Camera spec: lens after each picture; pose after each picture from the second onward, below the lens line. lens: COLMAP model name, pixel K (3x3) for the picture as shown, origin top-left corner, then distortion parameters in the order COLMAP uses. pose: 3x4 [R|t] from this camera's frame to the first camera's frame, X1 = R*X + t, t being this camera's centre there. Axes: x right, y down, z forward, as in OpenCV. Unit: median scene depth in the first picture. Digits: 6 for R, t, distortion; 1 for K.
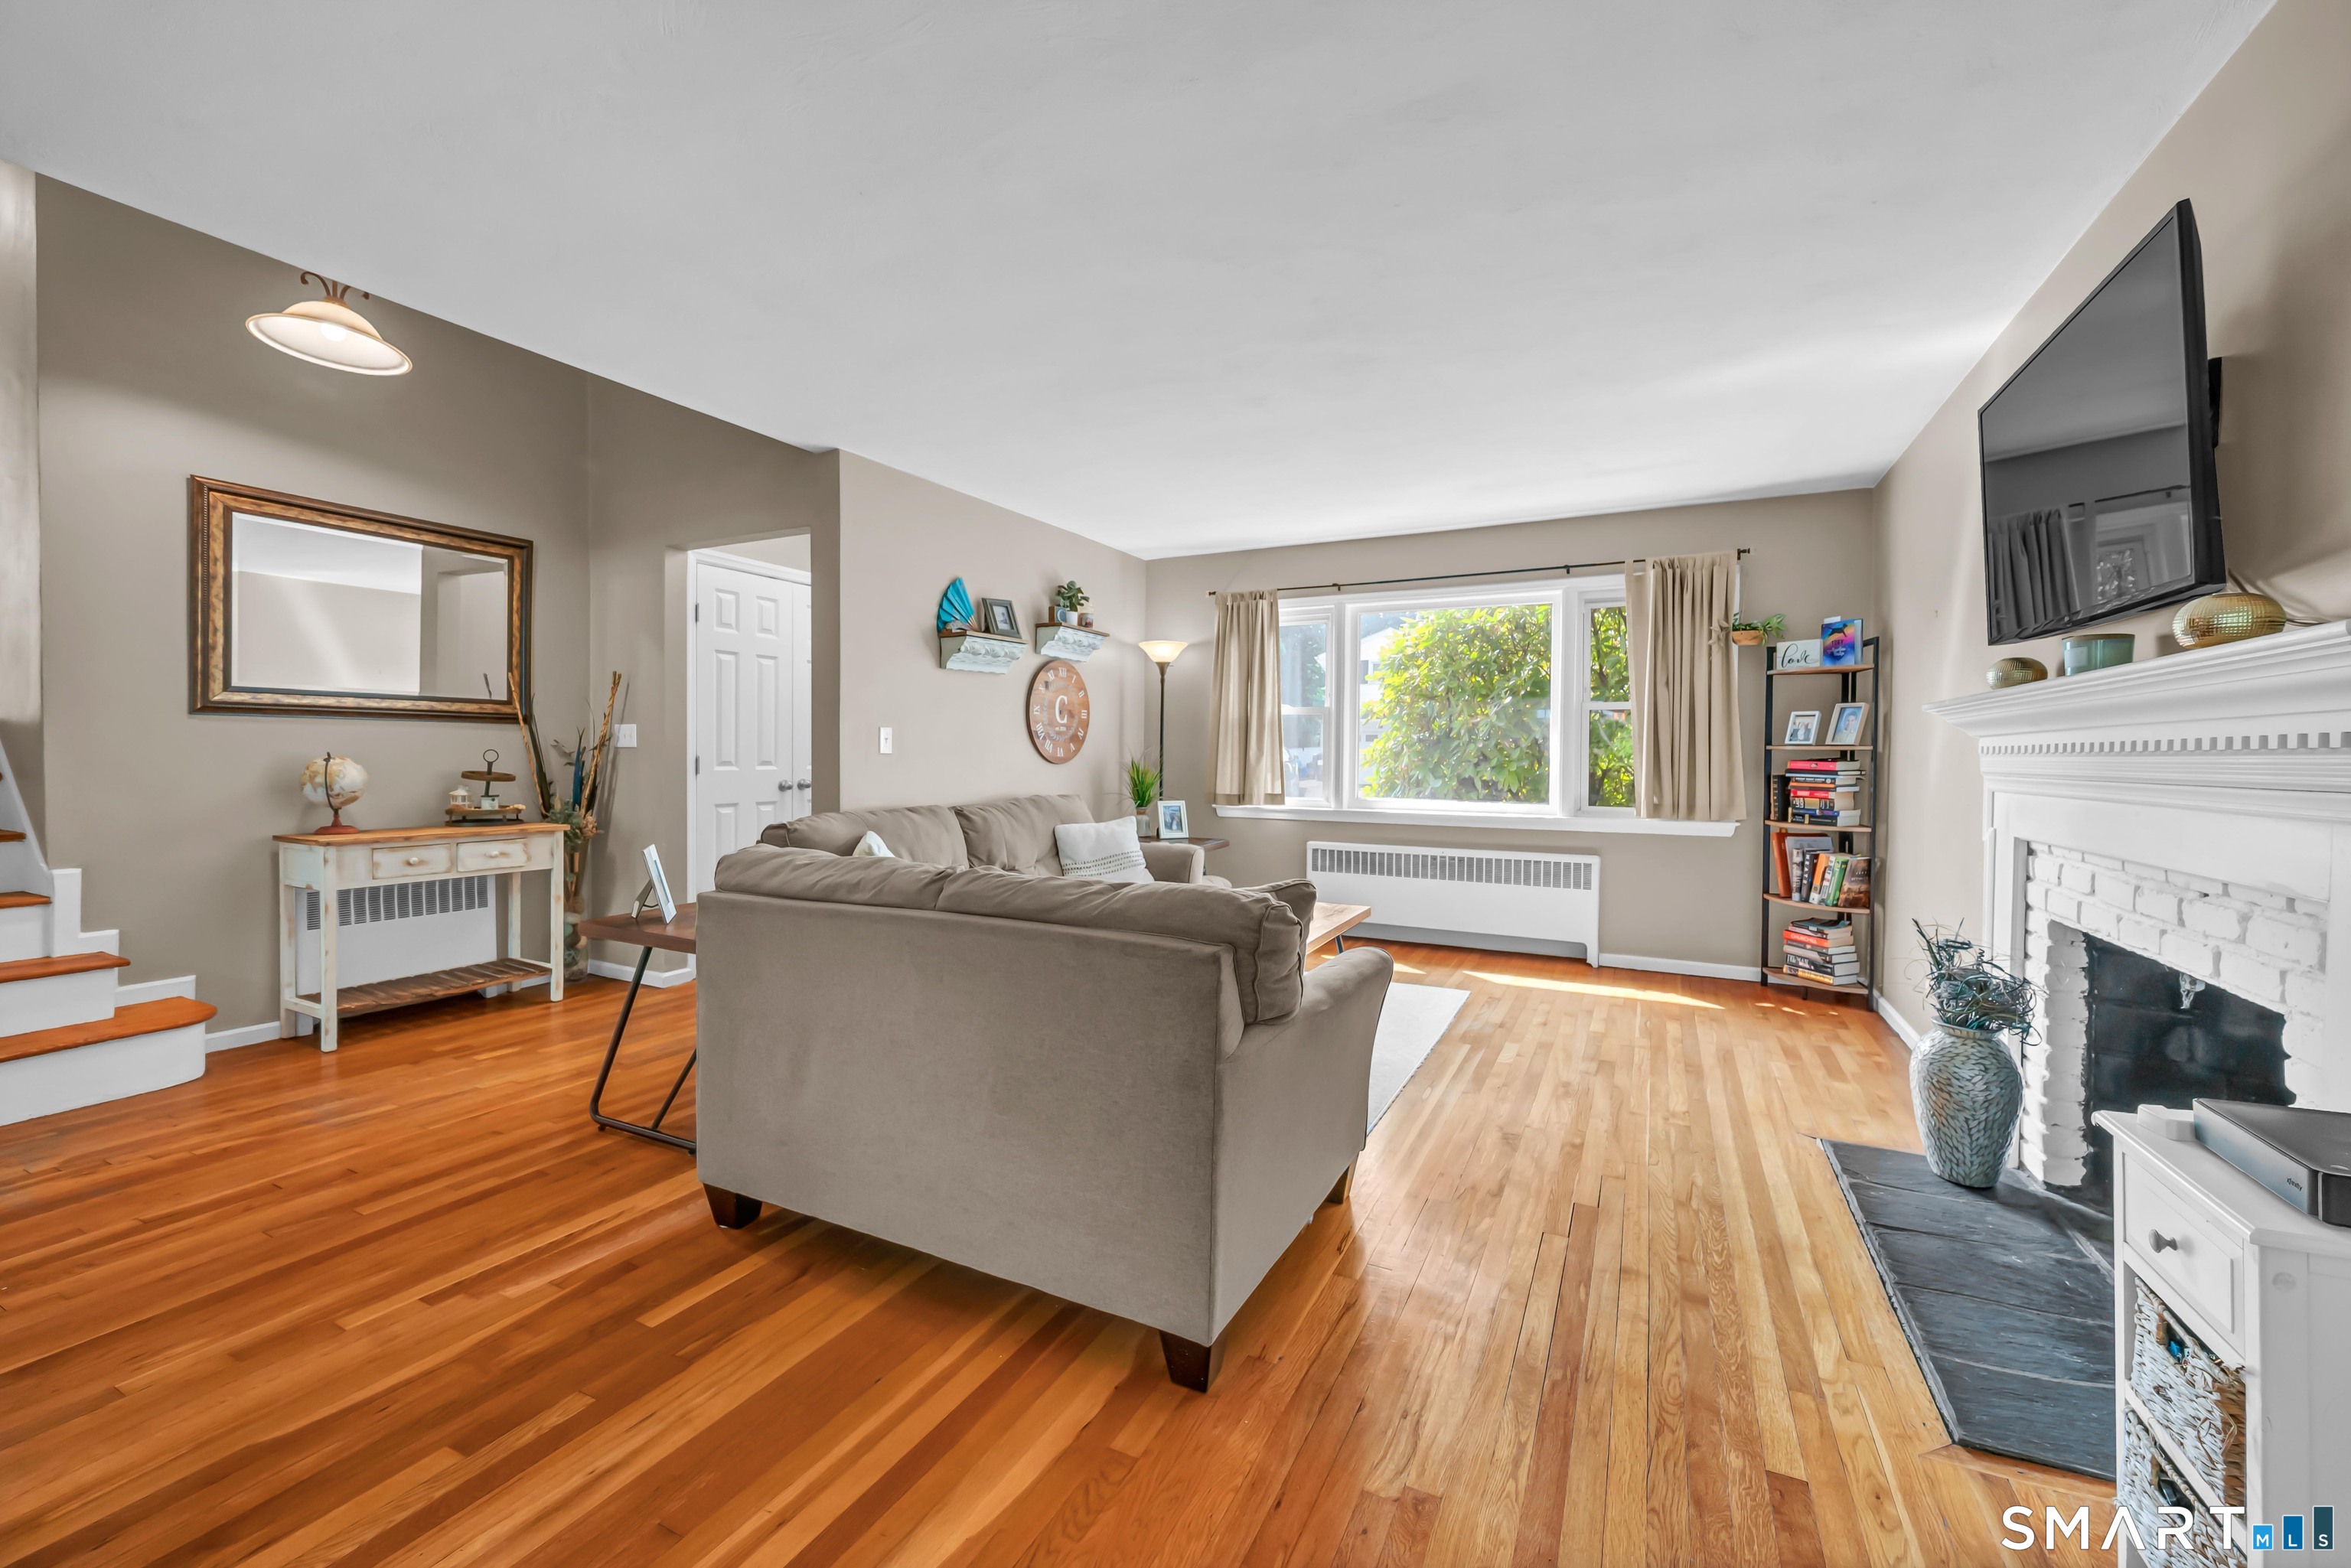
lens RADIAL K [[928.2, 0, 1173.1], [0, 928.2, 773.5], [0, 0, 1]] dist [-0.002474, -0.000144]
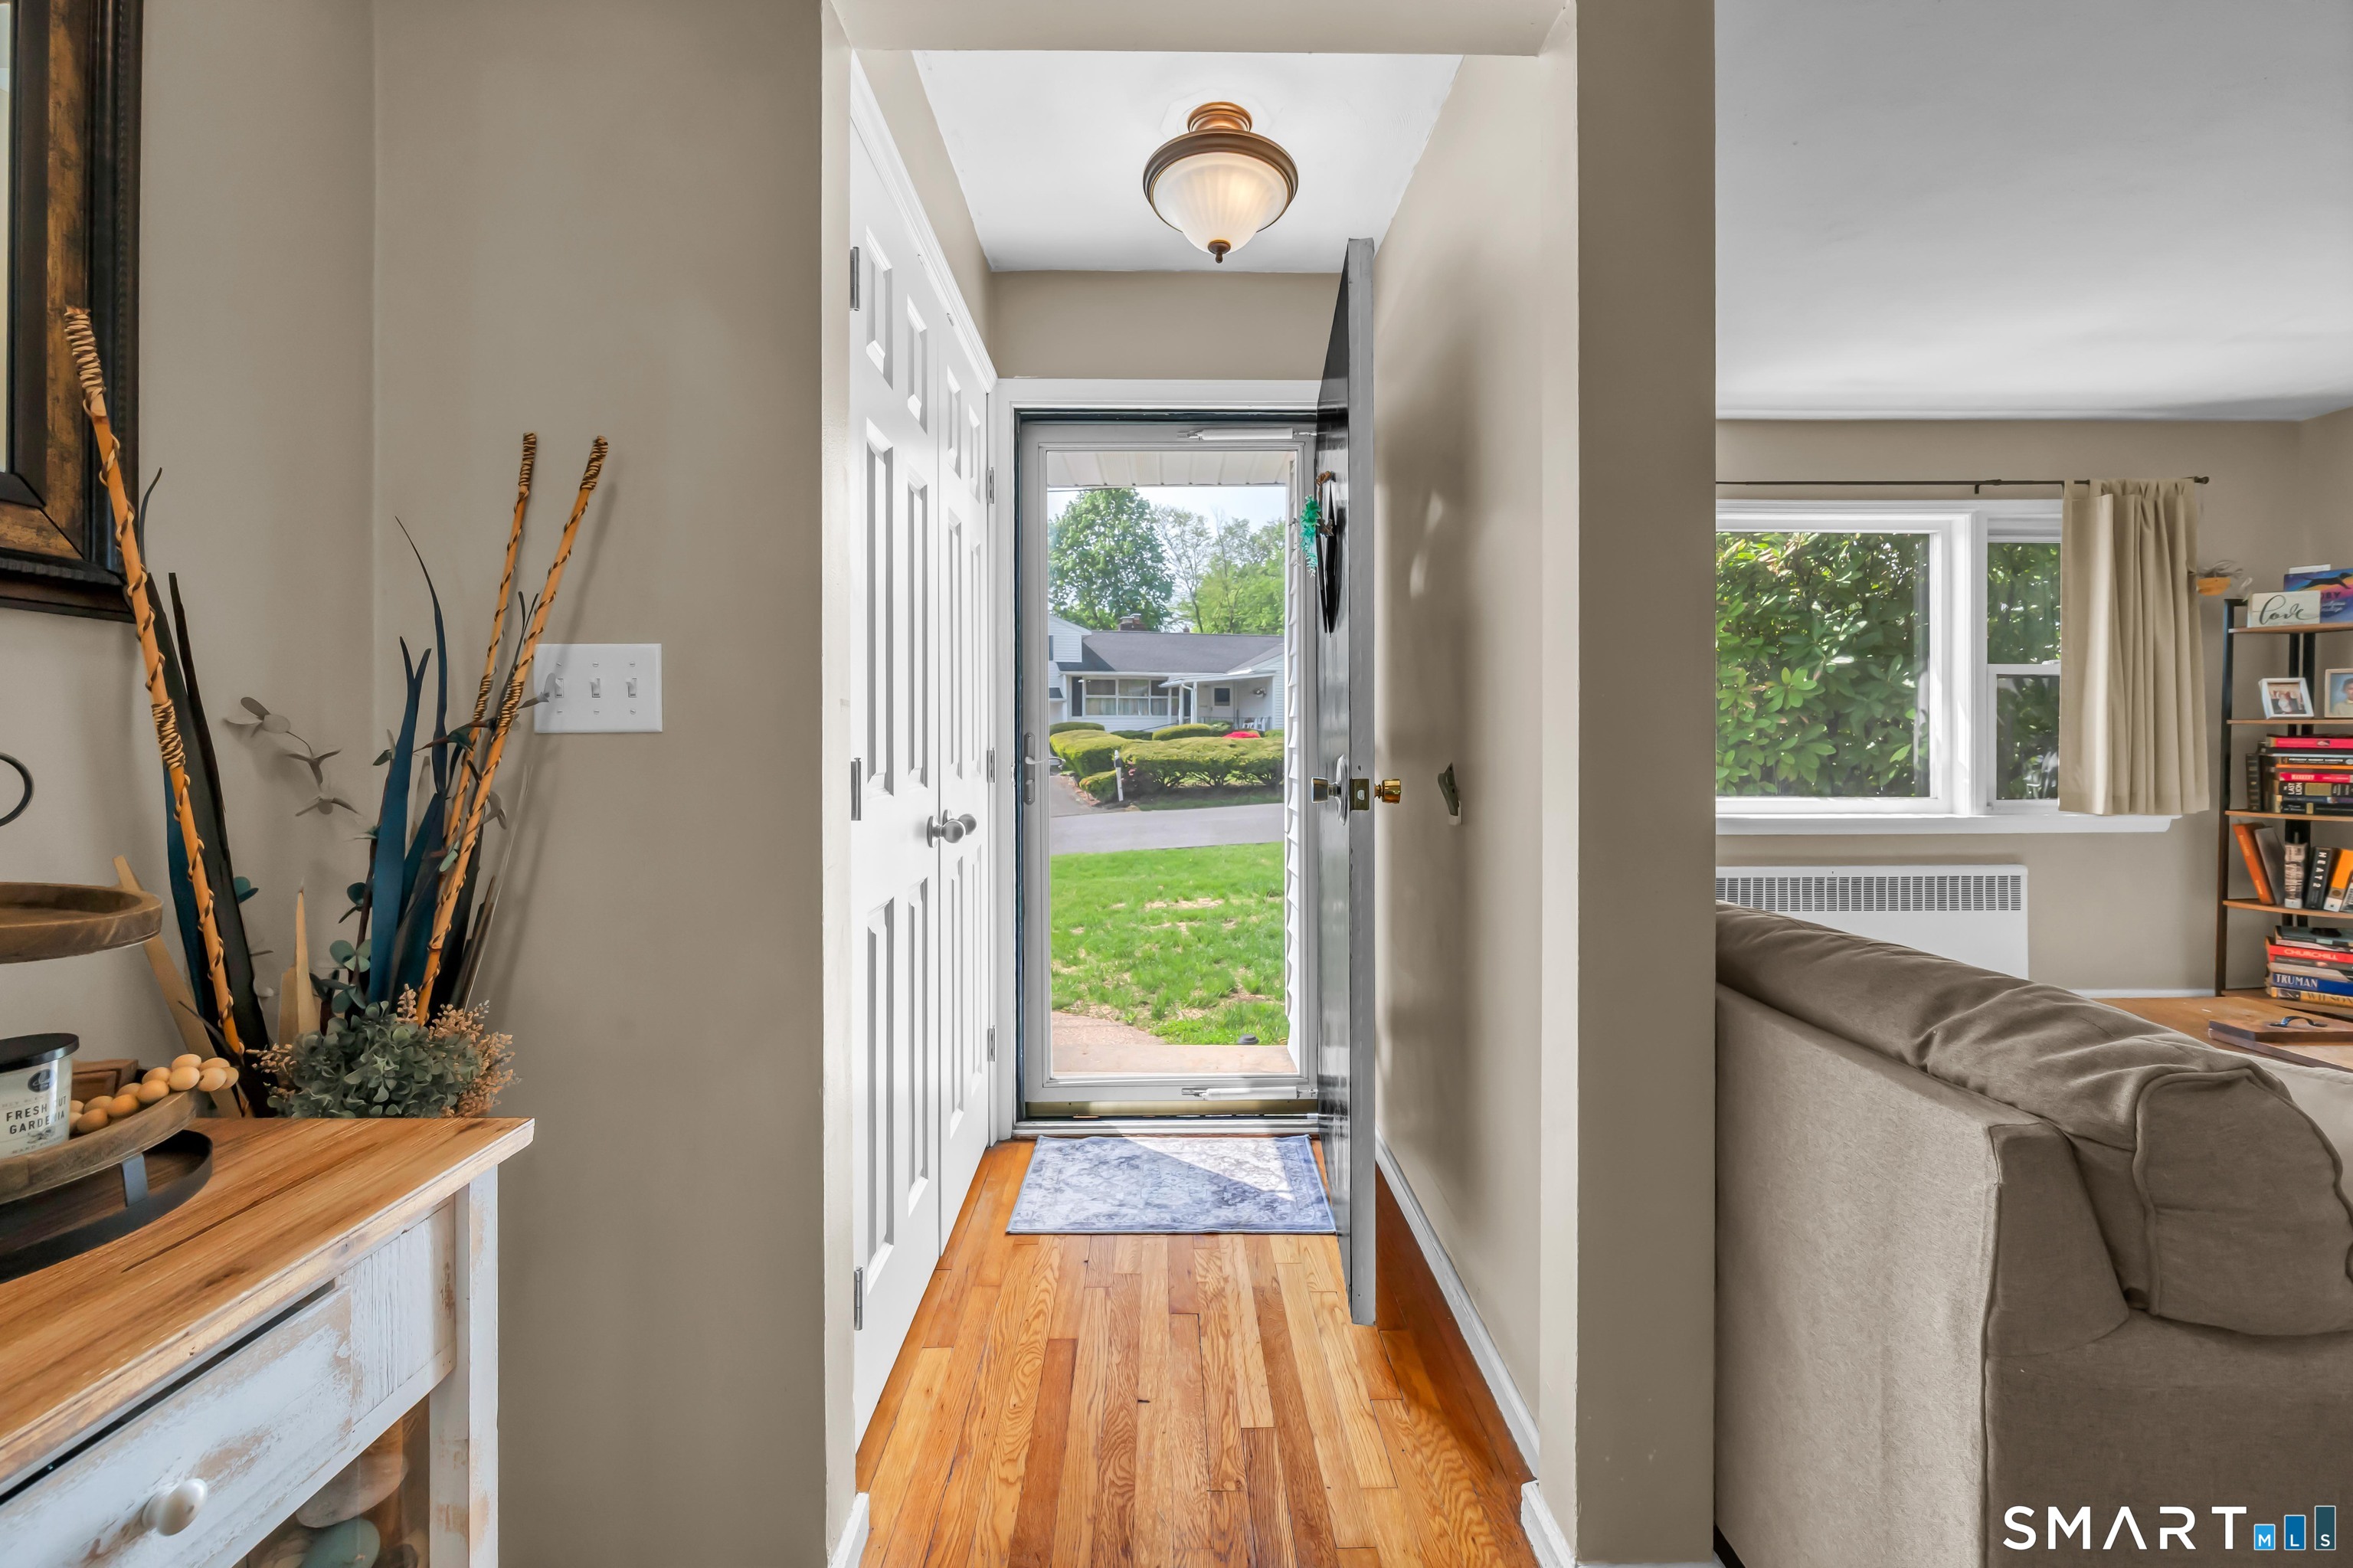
lens RADIAL K [[948.7, 0, 1175.1], [0, 948.7, 739.1], [0, 0, 1]] dist [-0.000733, -0.000267]
pose [[0.882742, -0.011254, 0.469724, -0.568074], [0.019211, 0.999742, -0.012150, -0.020260], [-0.469466, 0.019750, 0.882730, 0.689795]]
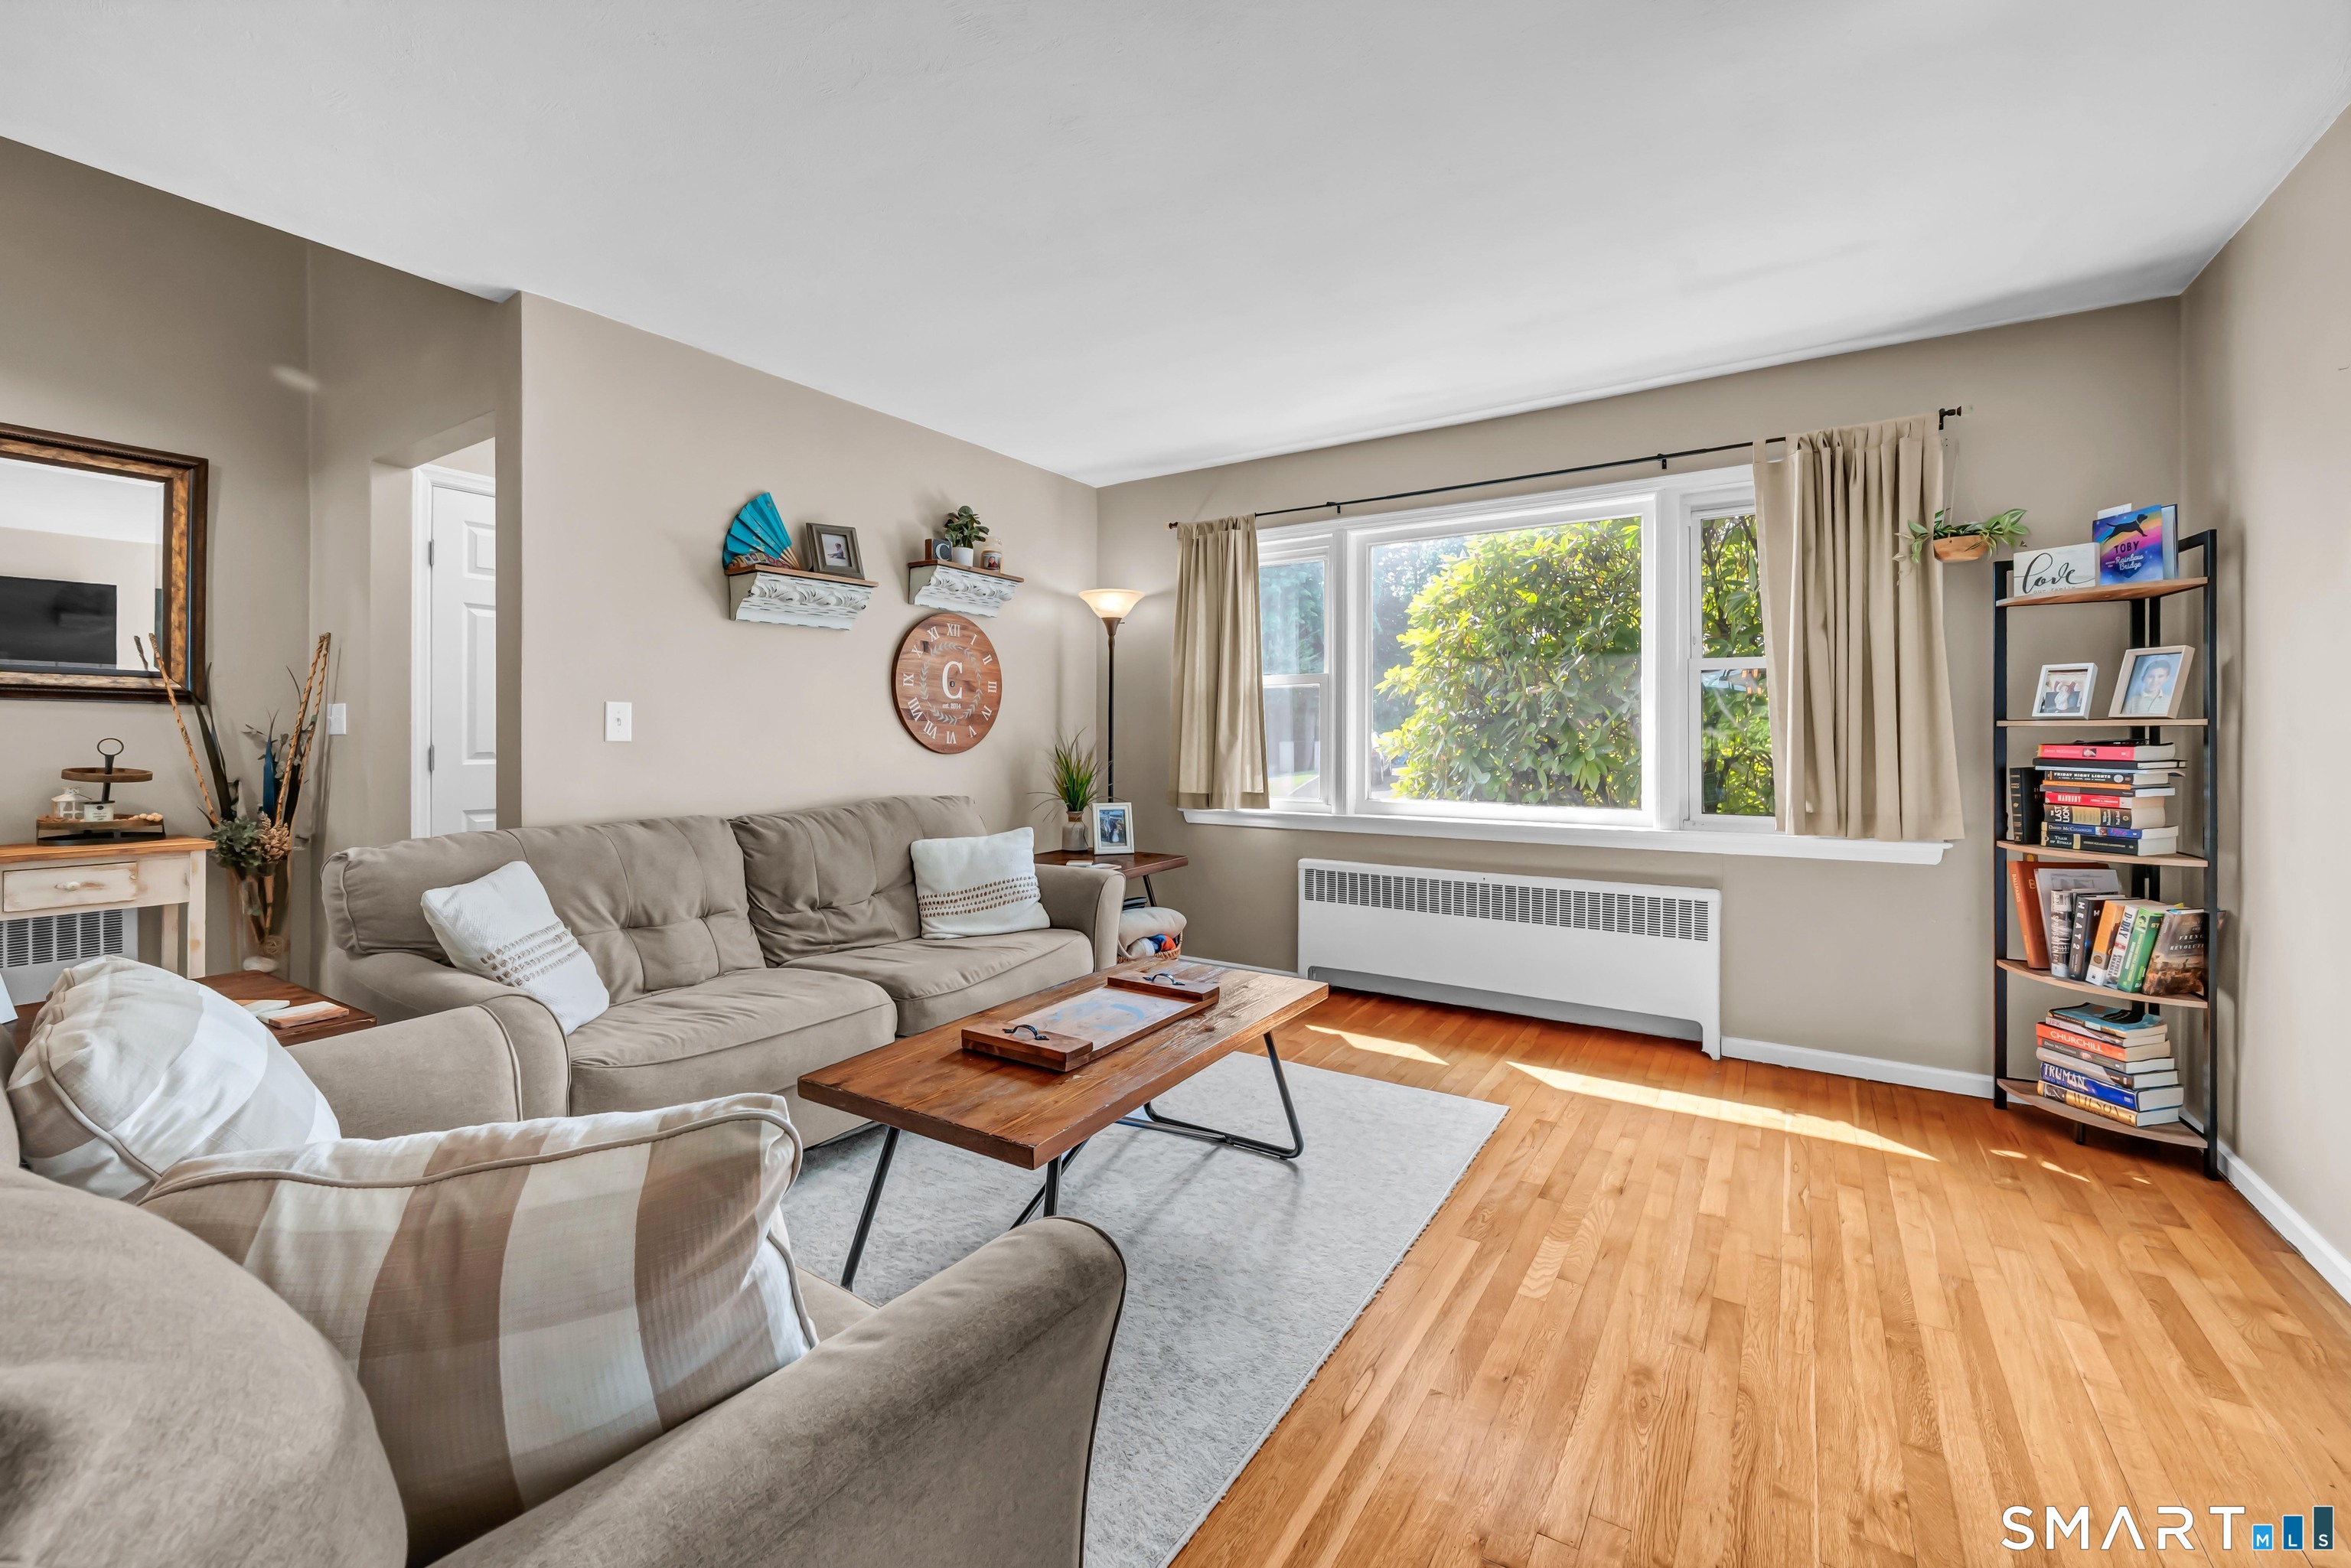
lens RADIAL K [[946.4, 0, 1178.9], [0, 946.4, 738.4], [0, 0, 1]] dist [-0.002990, -0.000111]
pose [[0.994935, -0.005557, -0.100365, 0.156236], [0.003235, 0.999724, -0.023289, -0.005142], [0.100466, 0.022846, 0.994678, 0.312559]]
